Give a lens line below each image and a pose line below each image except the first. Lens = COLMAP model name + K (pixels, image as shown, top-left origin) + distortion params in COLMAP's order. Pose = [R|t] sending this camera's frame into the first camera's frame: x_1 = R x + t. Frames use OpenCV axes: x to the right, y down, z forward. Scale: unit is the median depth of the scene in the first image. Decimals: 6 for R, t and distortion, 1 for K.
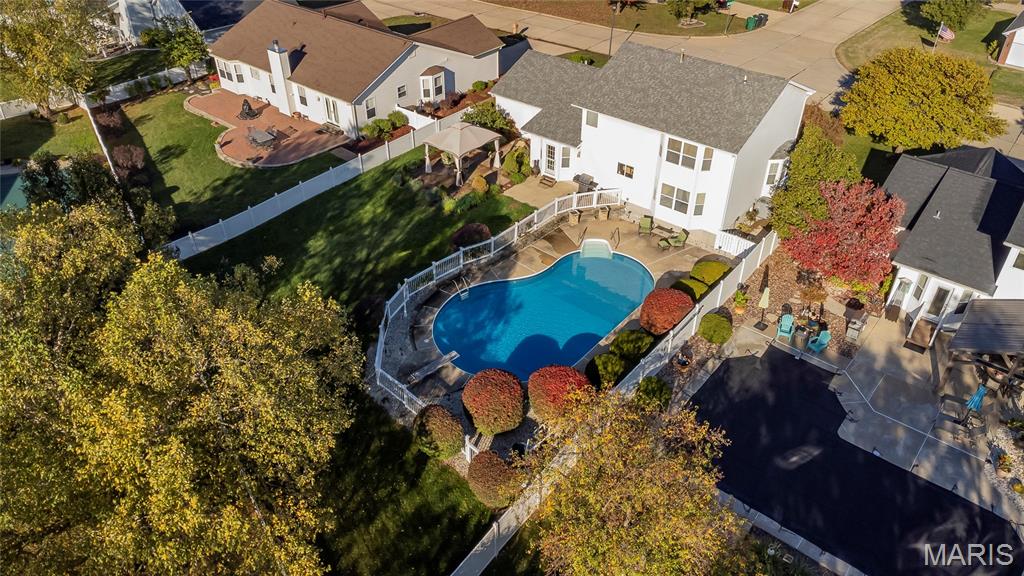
lens RADIAL K [[734.4, 0, 512.0], [0, 734.4, 288.0], [0, 0, 1]] dist [0.000117, -0.001620]
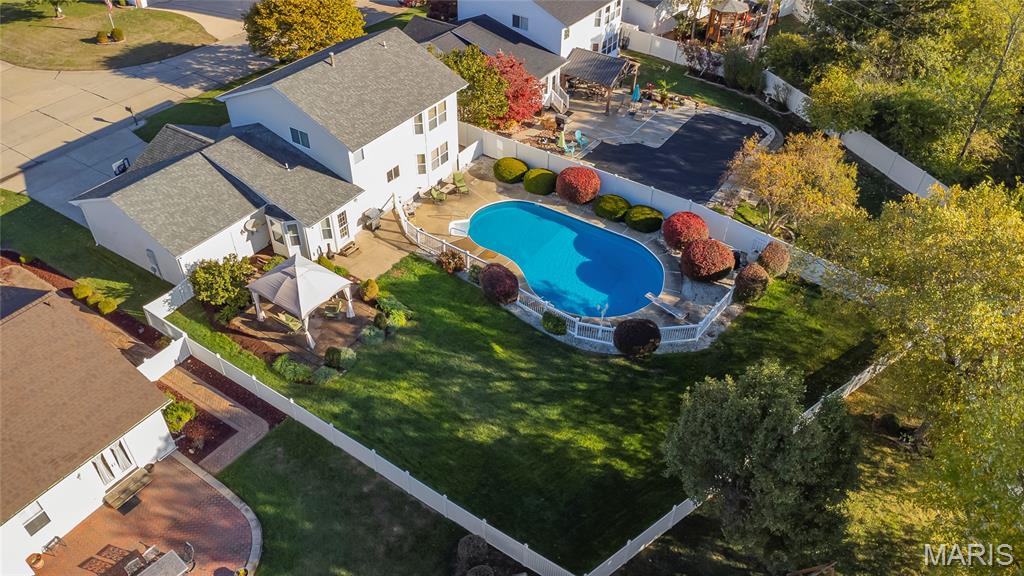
lens RADIAL K [[714.3, 0, 512.0], [0, 714.3, 288.0], [0, 0, 1]] dist [-0.007906, -0.003719]
pose [[-0.102784, -0.647893, 0.754765, -0.831584], [0.571508, 0.582576, 0.577913, -0.640356], [-0.814134, 0.490754, 0.310397, 0.754363]]
